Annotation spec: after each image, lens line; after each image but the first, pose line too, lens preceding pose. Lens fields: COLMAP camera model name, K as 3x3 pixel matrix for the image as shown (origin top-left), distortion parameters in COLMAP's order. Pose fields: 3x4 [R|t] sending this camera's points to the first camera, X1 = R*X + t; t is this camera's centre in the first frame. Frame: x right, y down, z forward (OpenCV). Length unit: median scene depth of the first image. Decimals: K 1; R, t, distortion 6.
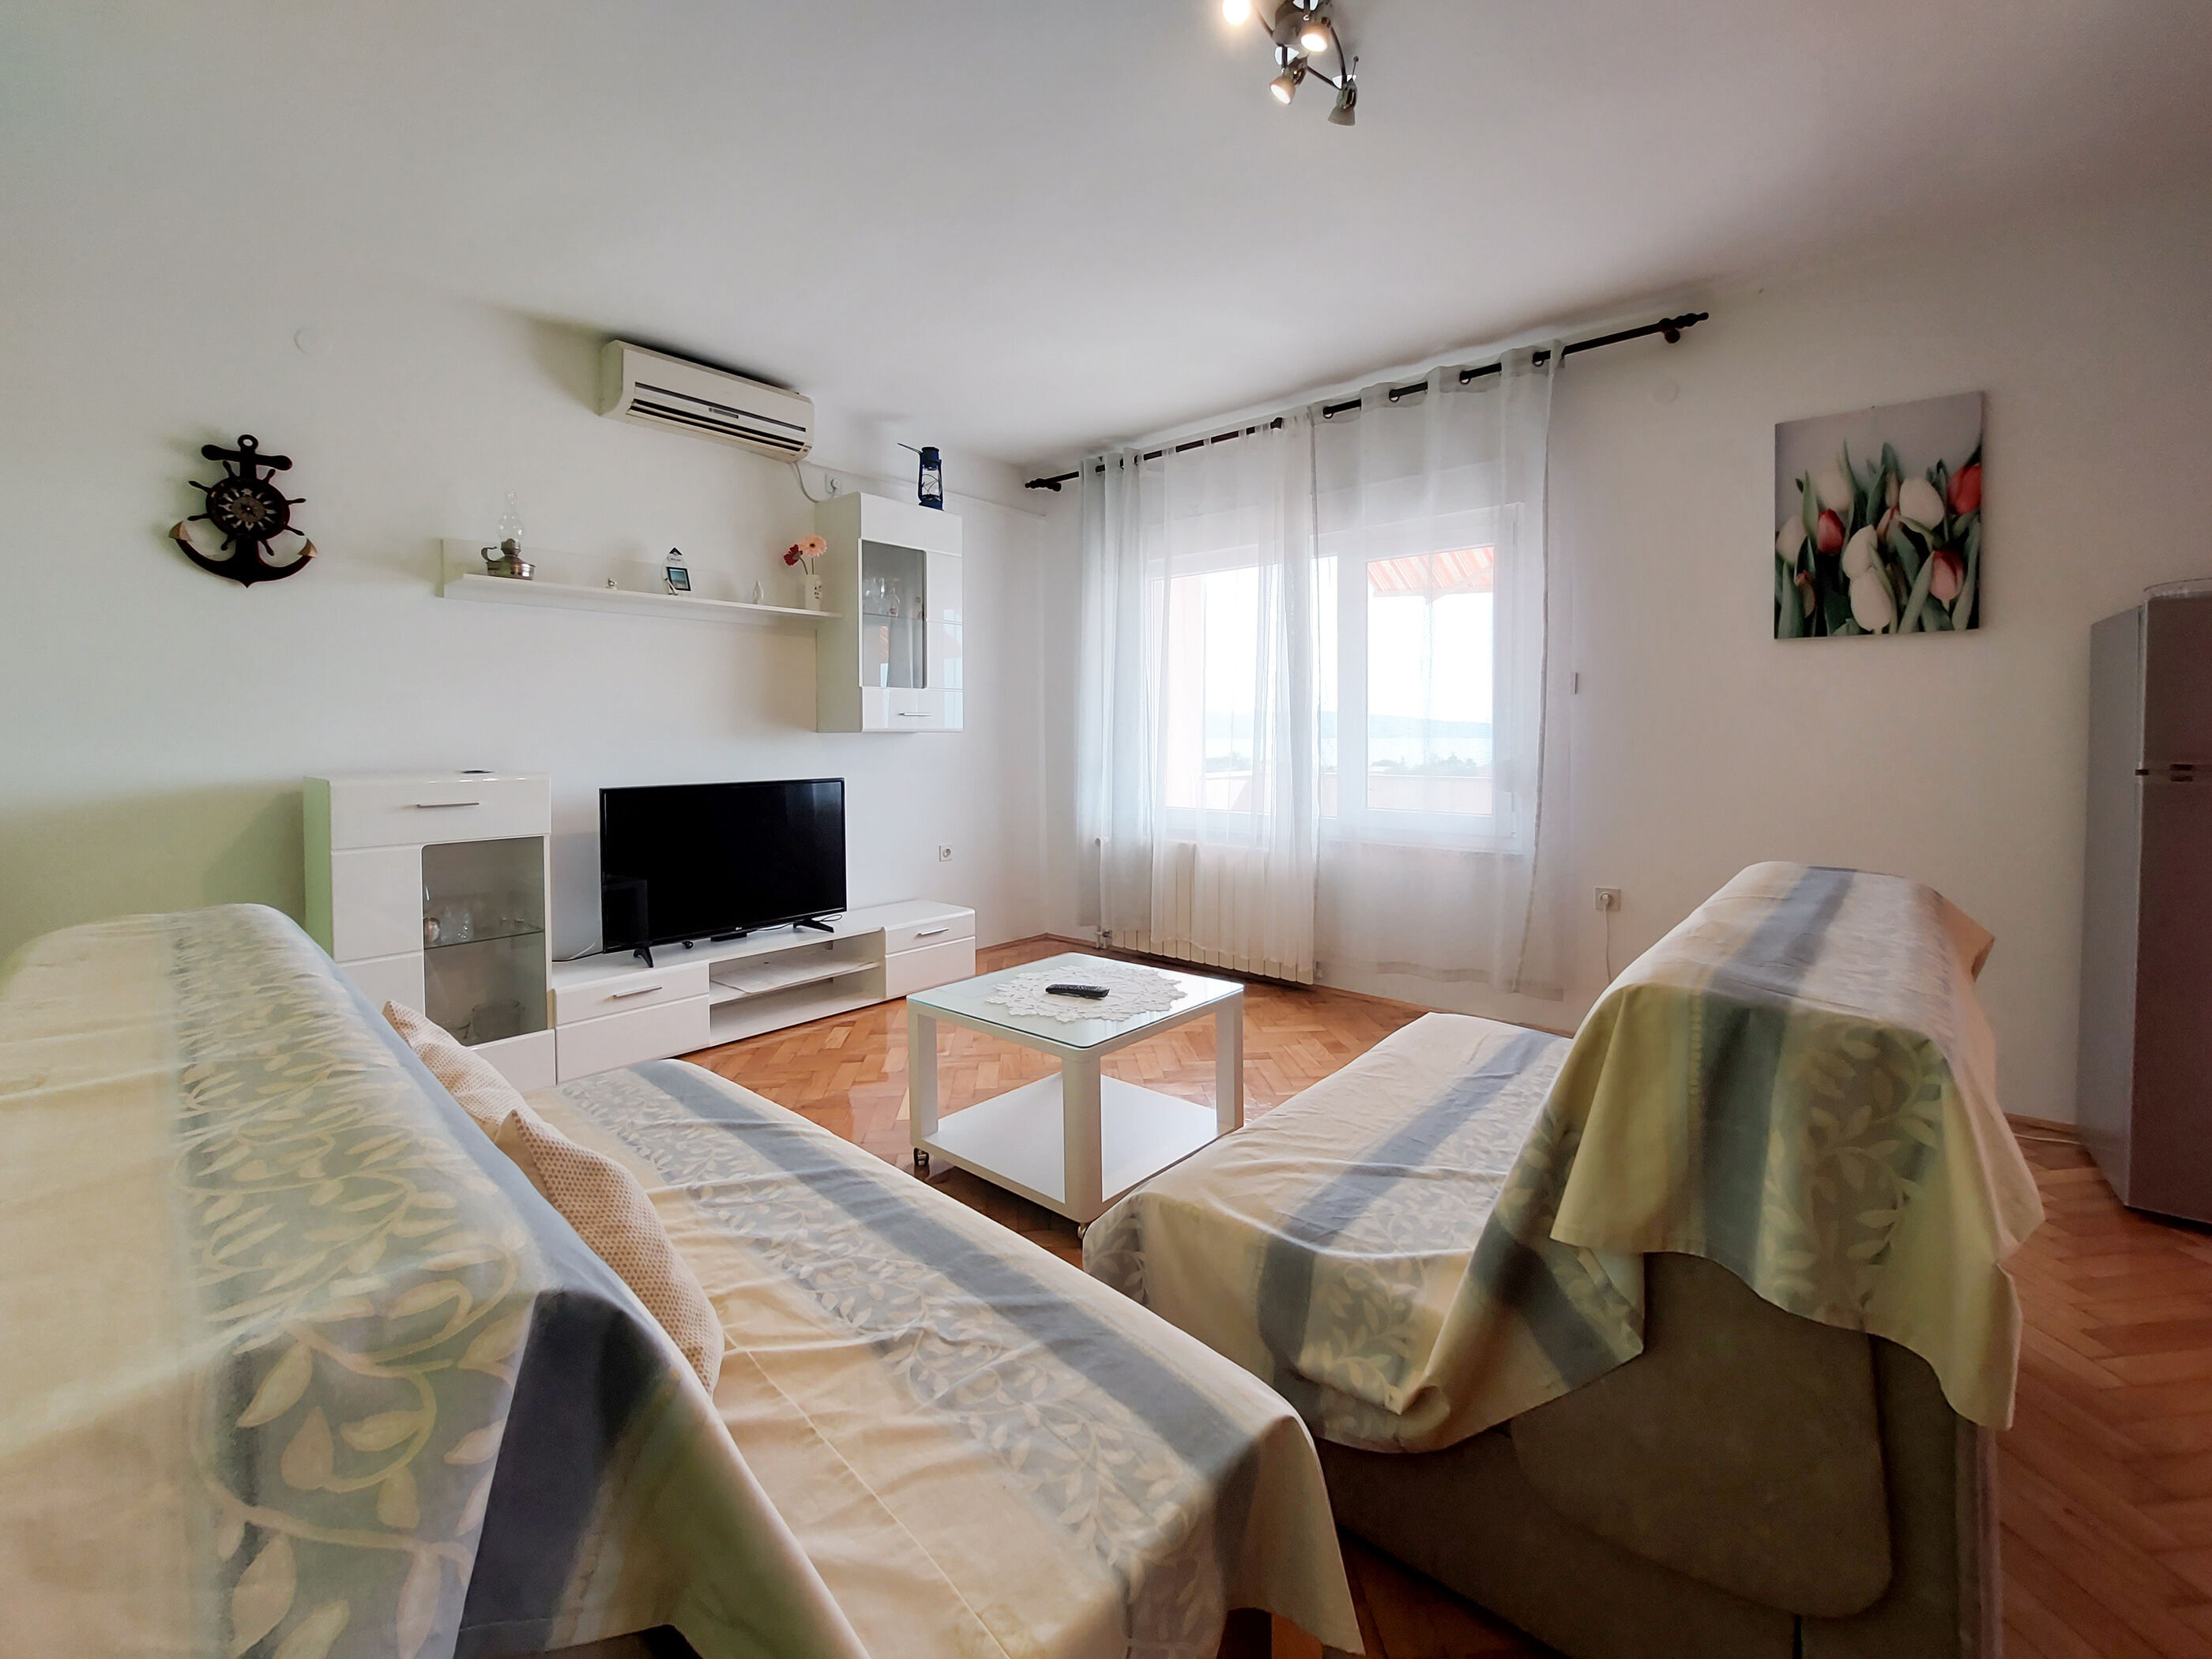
lens RADIAL K [[937.1, 0, 1162.3], [0, 937.1, 749.6], [0, 0, 1]] dist [-0.021861, 0.001636]
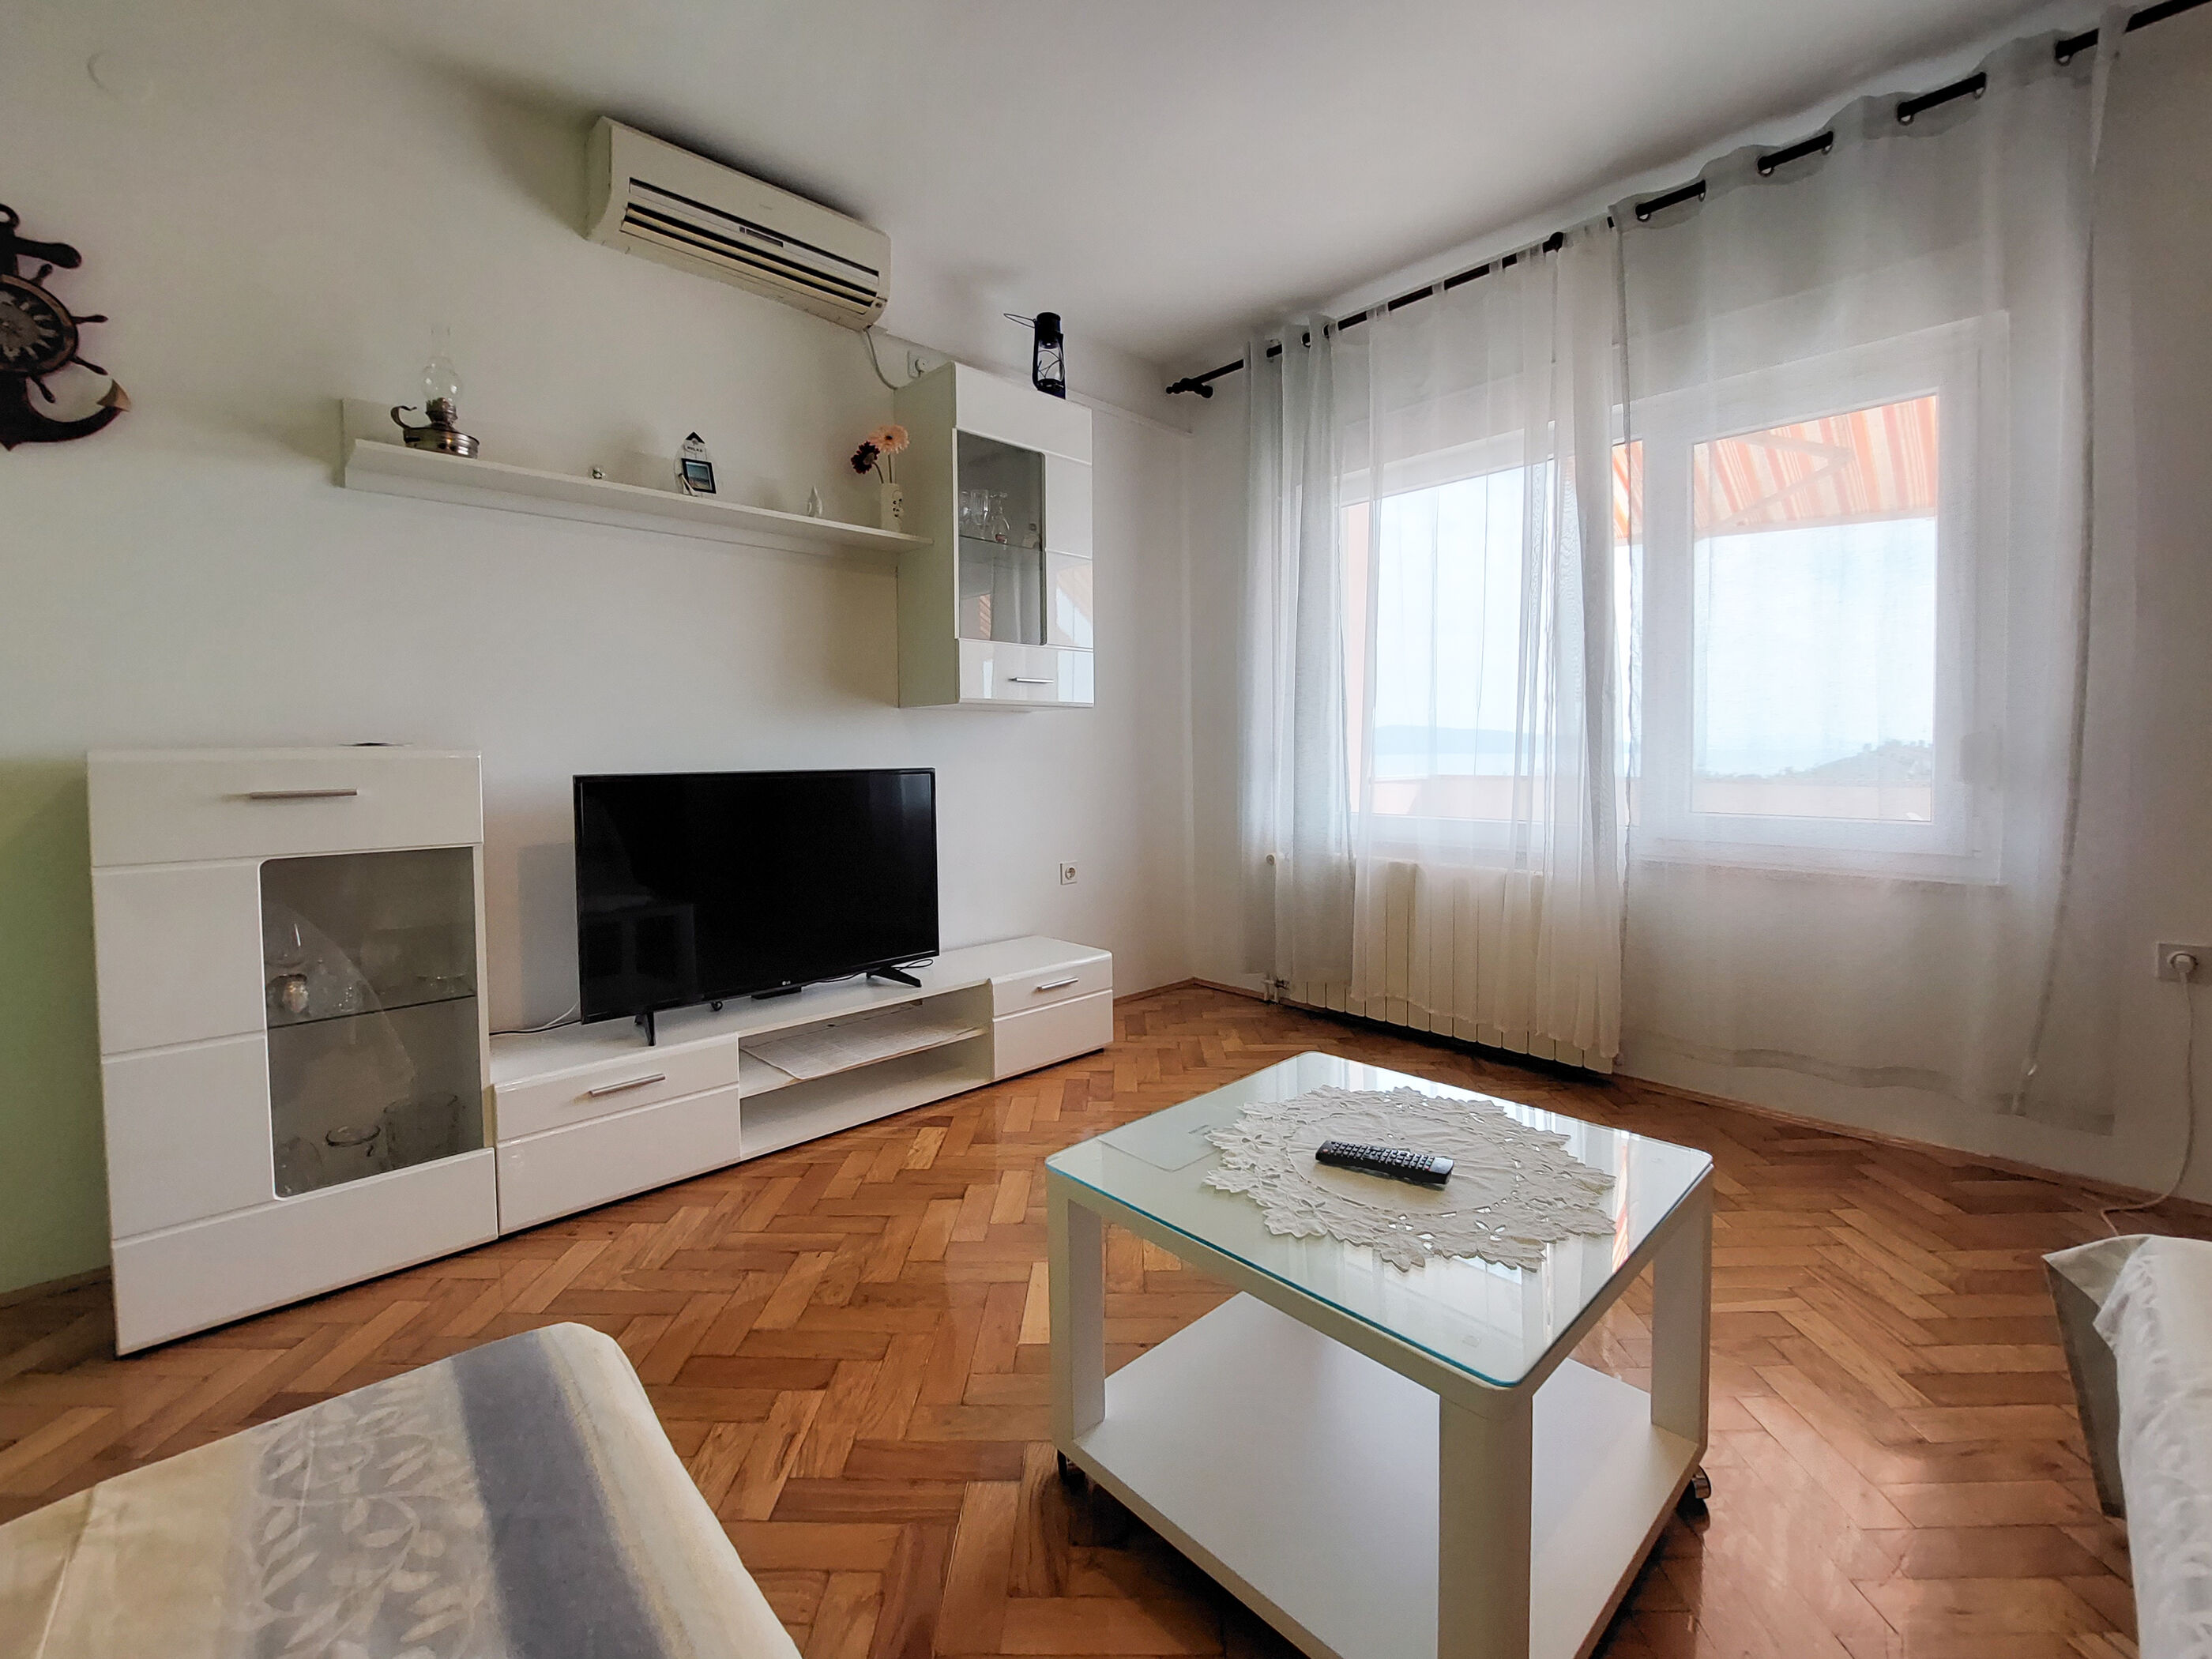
lens RADIAL K [[937.1, 0, 1150.1], [0, 937.1, 784.1], [0, 0, 1]] dist [-0.021861, 0.001636]
pose [[0.993858, -0.001106, -0.110660, -0.106657], [0.003273, 0.999806, 0.019406, 0.031385], [0.110617, -0.019649, 0.993669, 0.333977]]
